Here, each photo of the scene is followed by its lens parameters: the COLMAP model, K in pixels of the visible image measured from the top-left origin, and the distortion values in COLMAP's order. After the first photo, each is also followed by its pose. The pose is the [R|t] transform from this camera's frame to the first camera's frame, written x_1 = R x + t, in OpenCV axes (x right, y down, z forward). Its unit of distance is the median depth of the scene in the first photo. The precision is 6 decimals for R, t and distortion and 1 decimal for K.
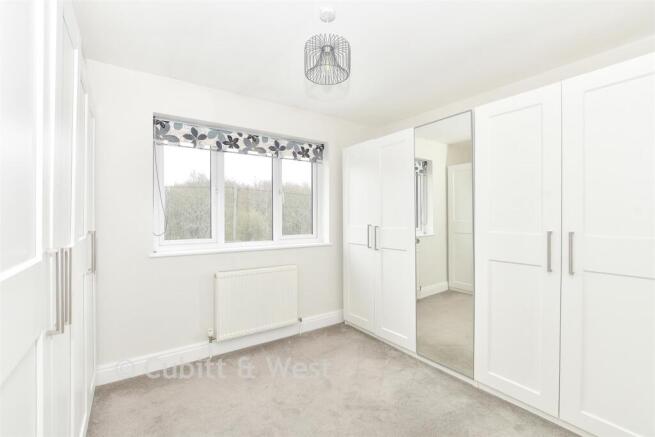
lens RADIAL K [[291.7, 0, 327.5], [0, 291.7, 219.1], [0, 0, 1]] dist [0.000161, 0.000065]
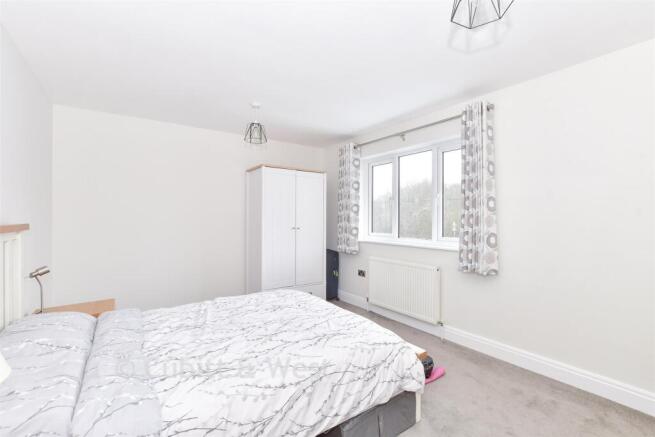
lens RADIAL K [[291.7, 0, 327.6], [0, 291.7, 219.0], [0, 0, 1]] dist [0.000161, 0.000065]
pose [[0.013556, -0.002696, -0.999904, 0.914884], [0.002122, 0.999994, -0.002668, -0.000289], [0.999906, -0.002085, 0.013561, 0.644473]]
